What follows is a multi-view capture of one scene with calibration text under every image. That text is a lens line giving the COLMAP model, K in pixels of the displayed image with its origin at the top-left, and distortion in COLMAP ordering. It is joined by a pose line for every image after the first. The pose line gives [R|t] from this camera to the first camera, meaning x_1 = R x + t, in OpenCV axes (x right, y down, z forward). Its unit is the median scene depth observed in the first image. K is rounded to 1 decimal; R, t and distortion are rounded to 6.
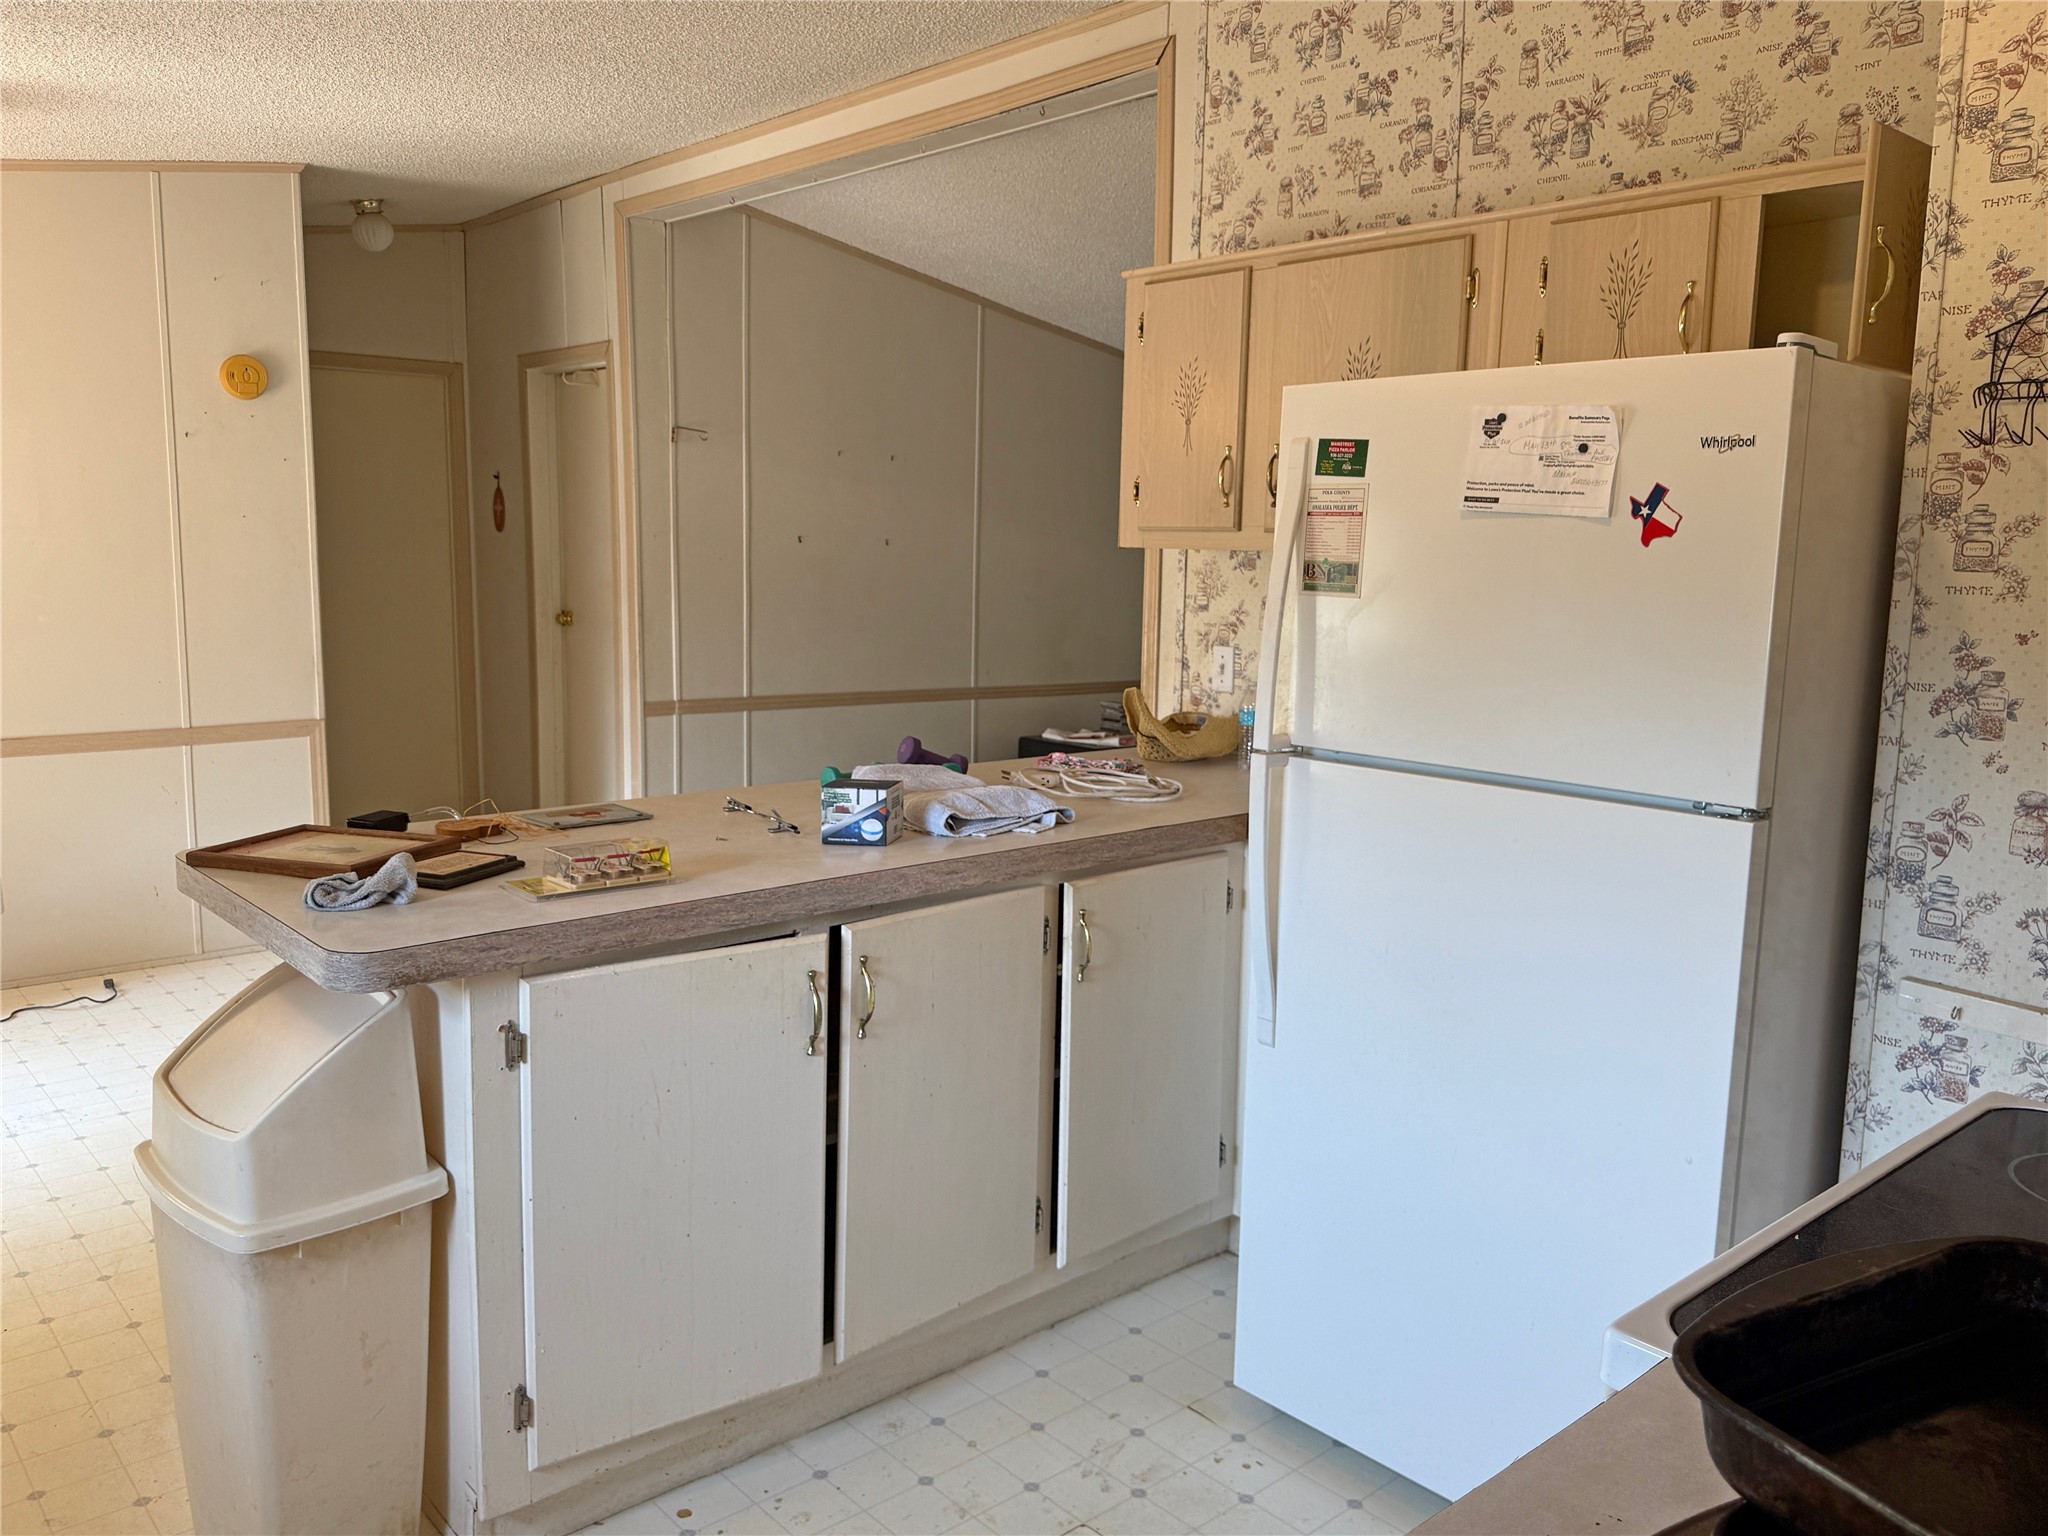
lens RADIAL K [[1675.9, 0, 1024.0], [0, 1675.9, 768.0], [0, 0, 1]] dist [0.094957, -0.115843]
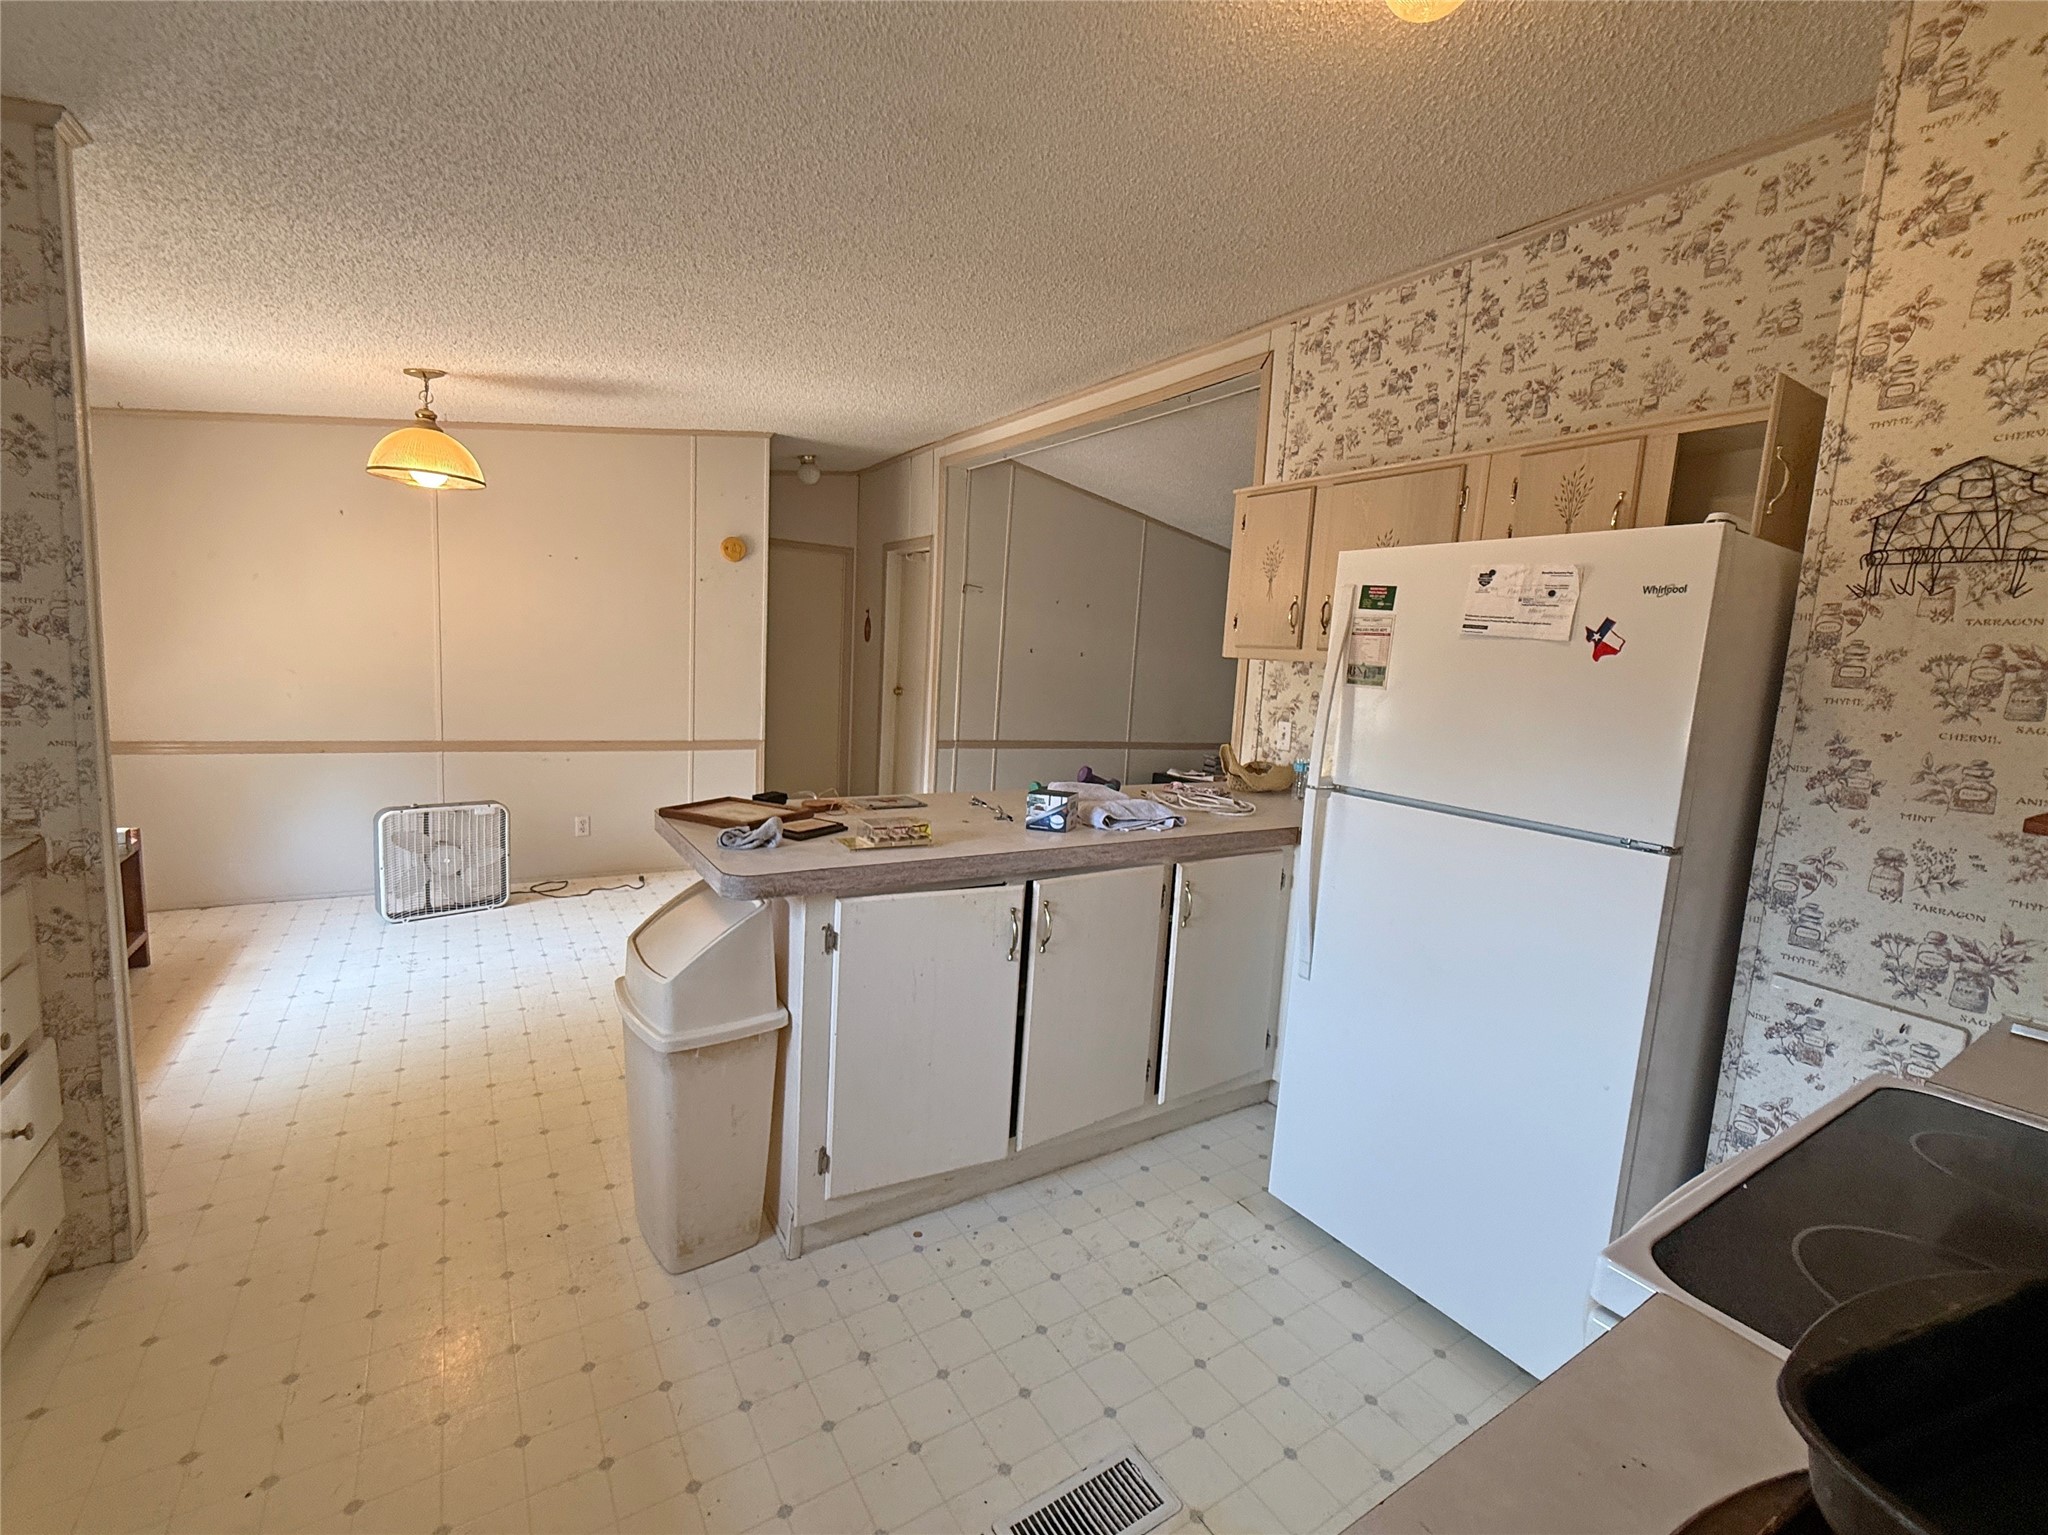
lens RADIAL K [[888.6, 0, 1024.0], [0, 888.6, 767.5], [0, 0, 1]] dist [0.001000, 0.000243]
pose [[0.987519, 0.056355, -0.147075, 0.000001], [-0.060164, 0.997955, -0.021576, 0.005732], [0.145558, 0.030155, 0.988890, 0.164161]]
